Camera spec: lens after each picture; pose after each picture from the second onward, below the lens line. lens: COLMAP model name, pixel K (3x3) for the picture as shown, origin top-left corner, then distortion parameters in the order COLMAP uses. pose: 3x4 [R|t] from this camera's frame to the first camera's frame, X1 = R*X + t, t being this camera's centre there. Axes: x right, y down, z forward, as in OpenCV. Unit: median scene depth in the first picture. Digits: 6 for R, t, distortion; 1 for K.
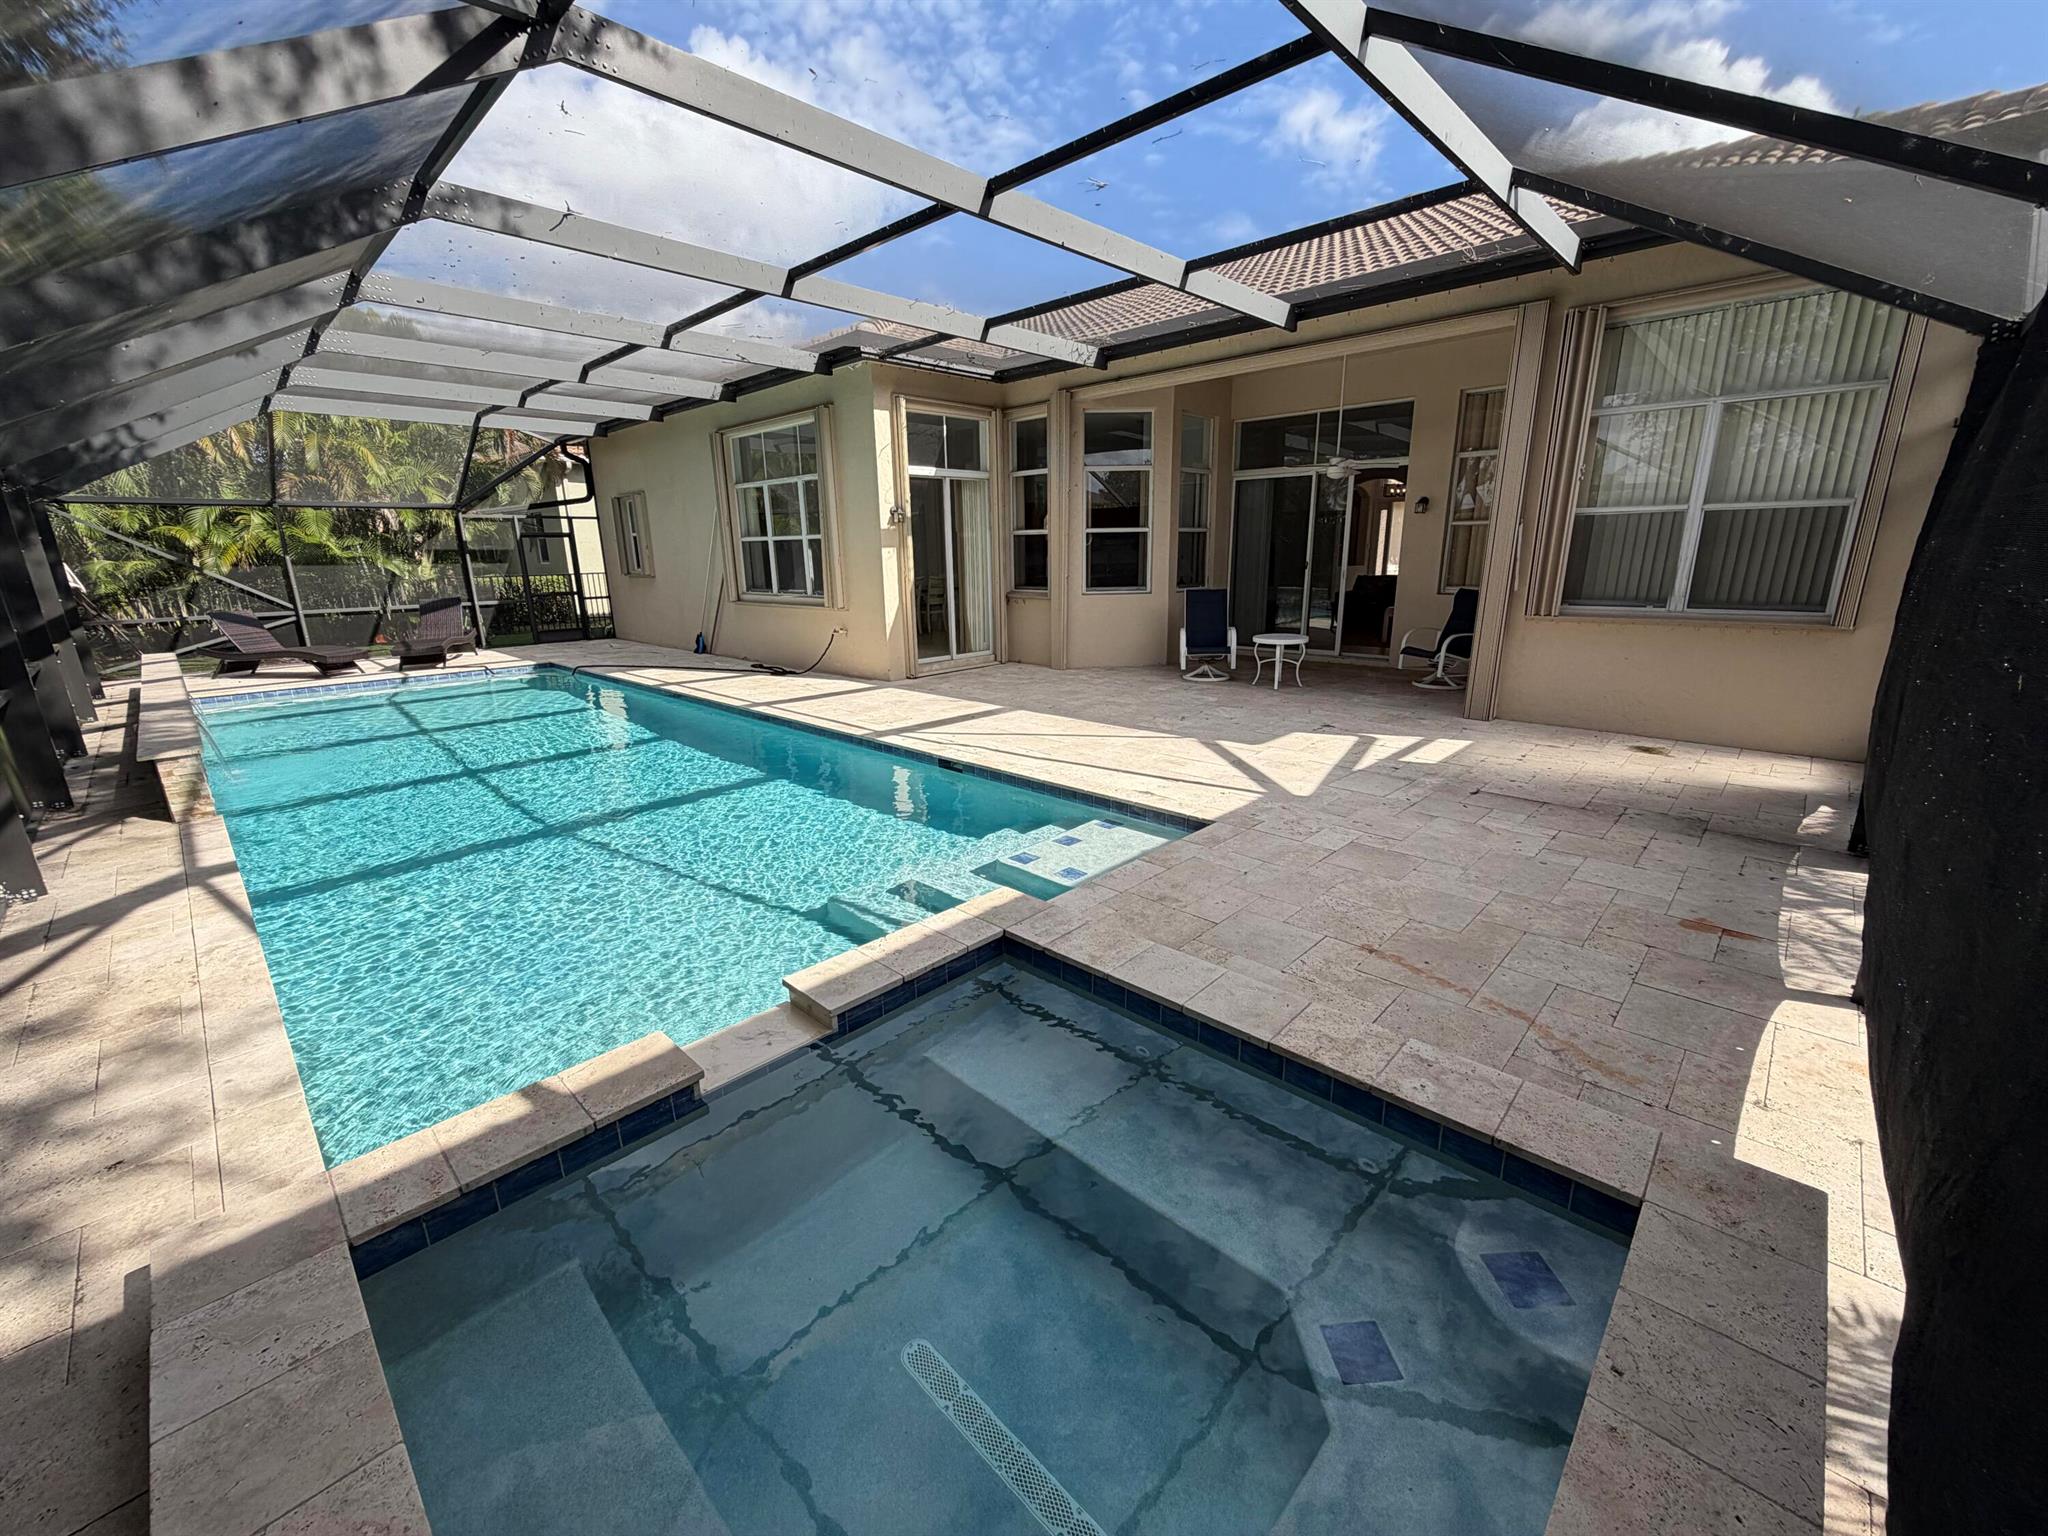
lens RADIAL K [[815.8, 0, 1035.1], [0, 815.8, 767.7], [0, 0, 1]] dist [0.000459, -0.000815]
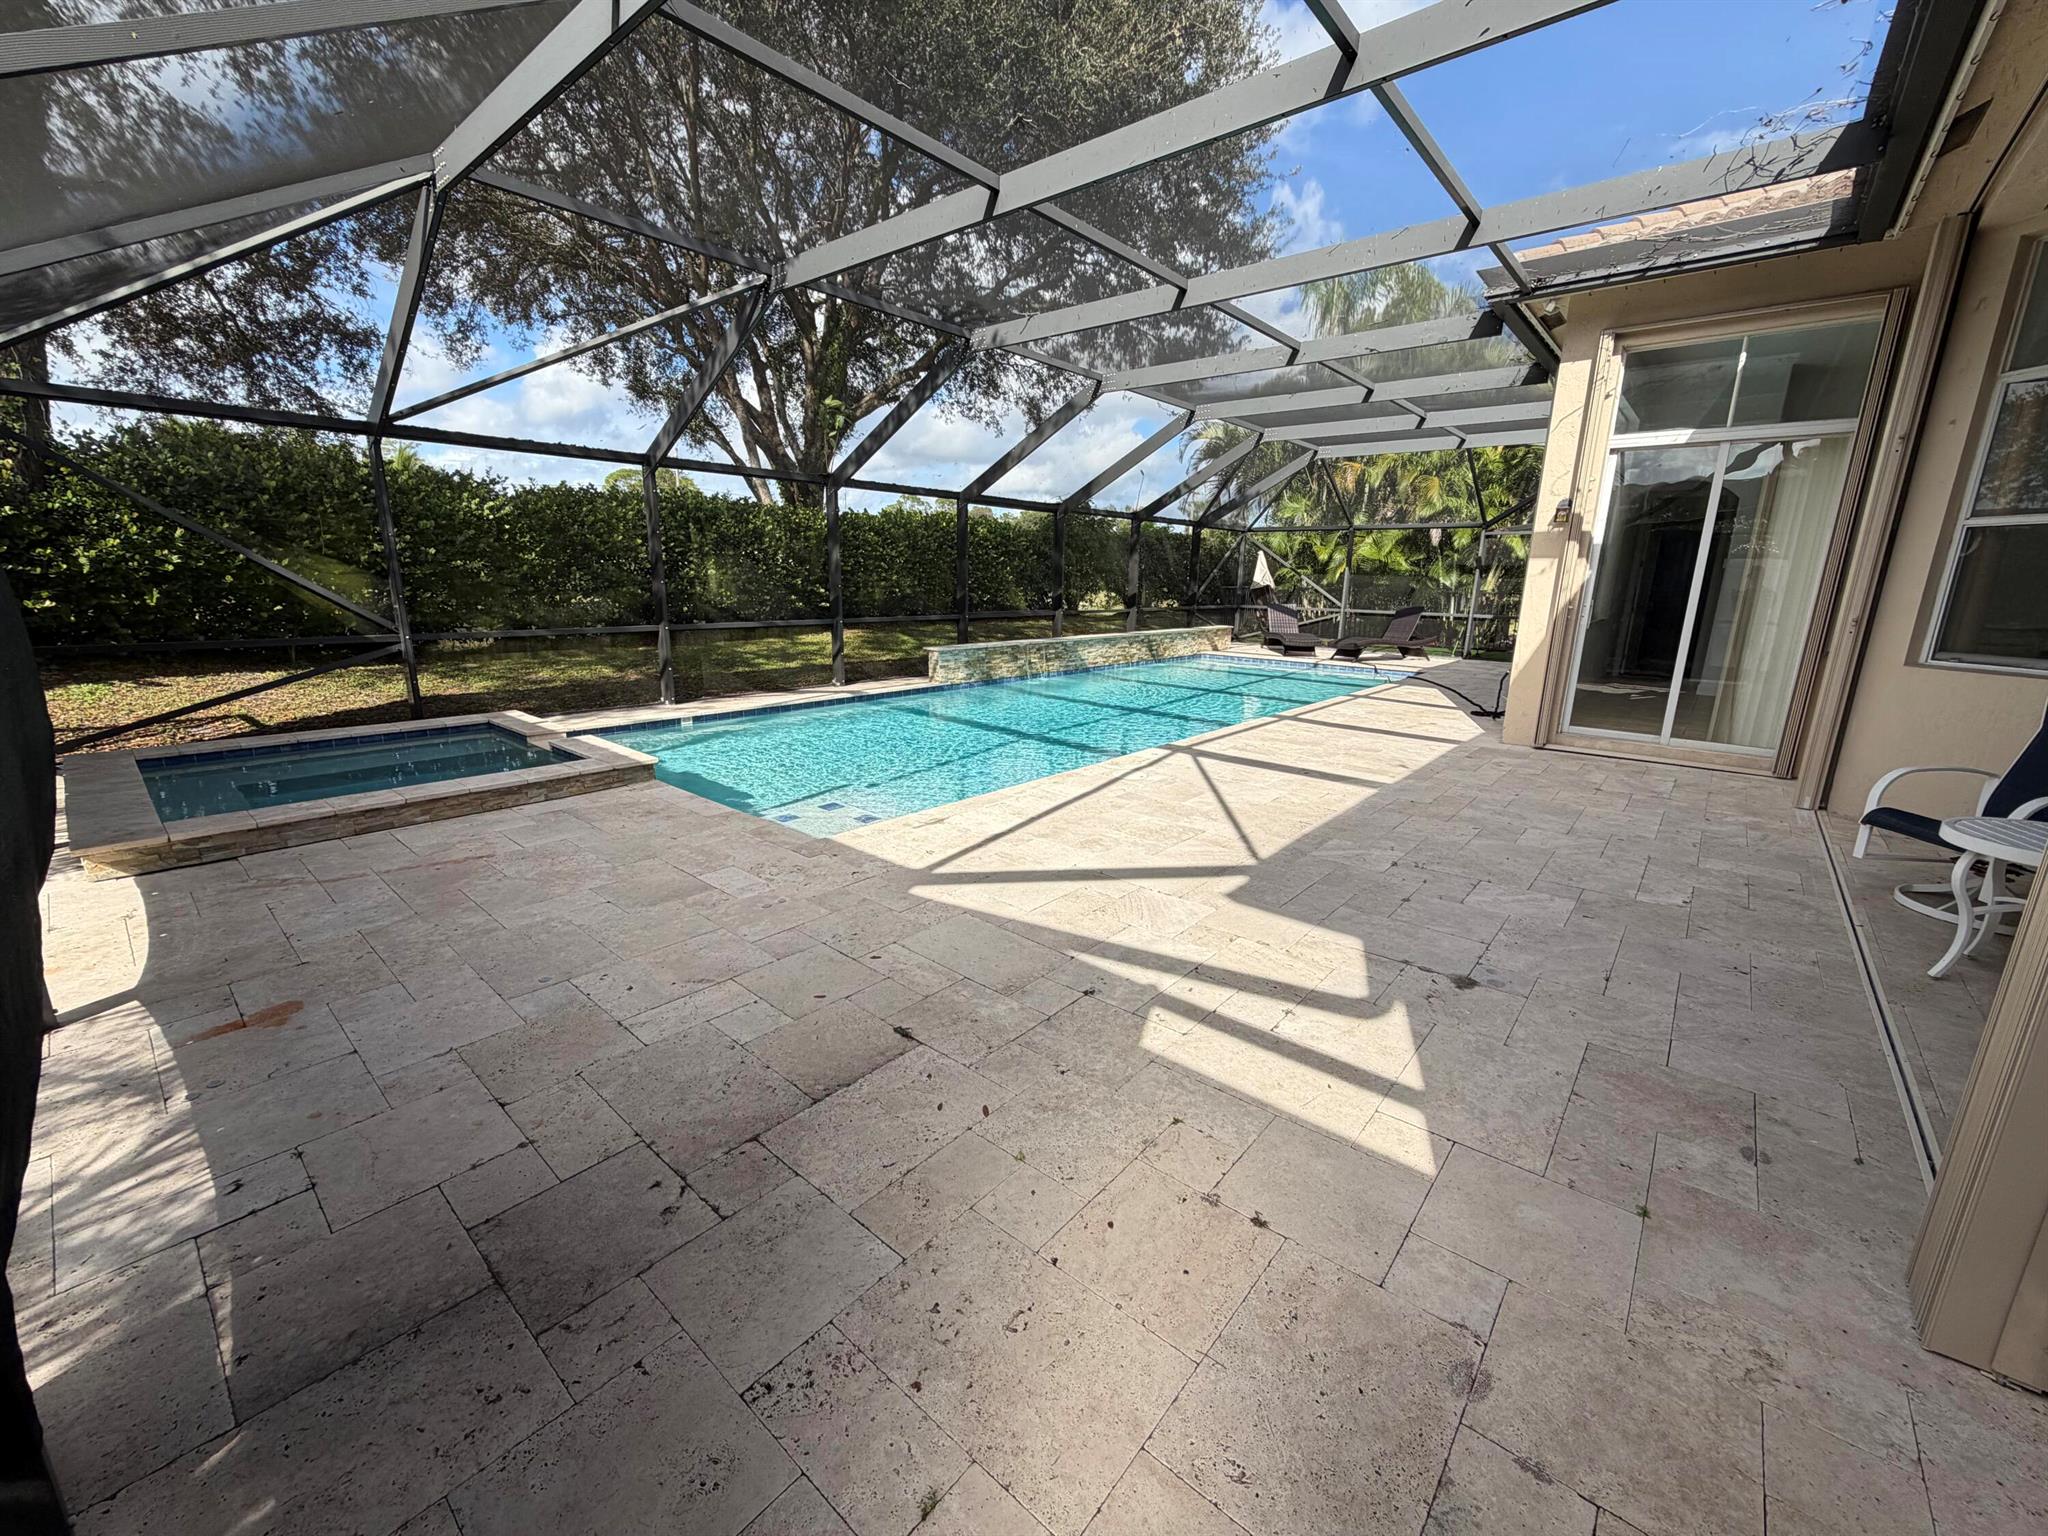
lens RADIAL K [[815.8, 0, 1017.1], [0, 815.8, 774.1], [0, 0, 1]] dist [0.000459, -0.000815]
pose [[0.043860, 0.253572, -0.966322, 0.868814], [-0.276777, 0.932476, 0.232128, -0.218019], [0.959933, 0.257274, 0.111081, 0.867138]]
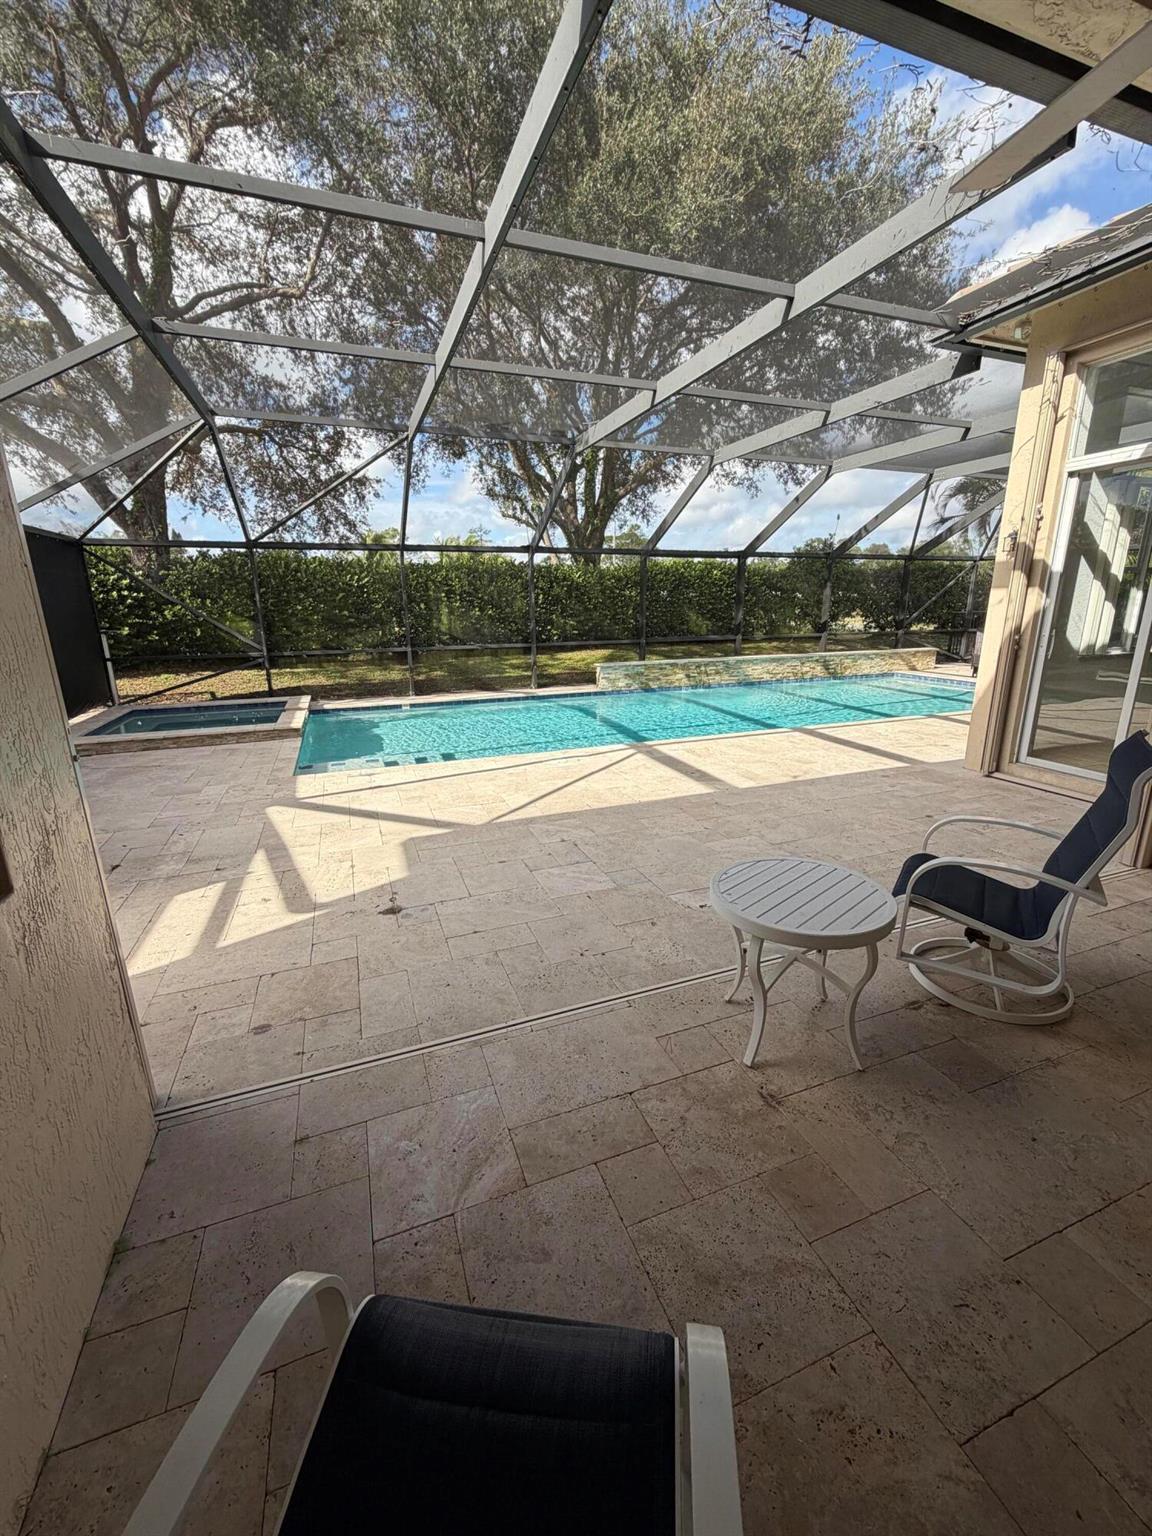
lens RADIAL K [[611.8, 0, 576.8], [0, 611.8, 764.7], [0, 0, 1]] dist [0.000459, -0.000815]
pose [[-0.439946, 0.248837, -0.862860, 0.790480], [-0.215755, 0.903411, 0.370538, -0.404648], [0.871721, 0.349183, -0.343764, 1.488757]]
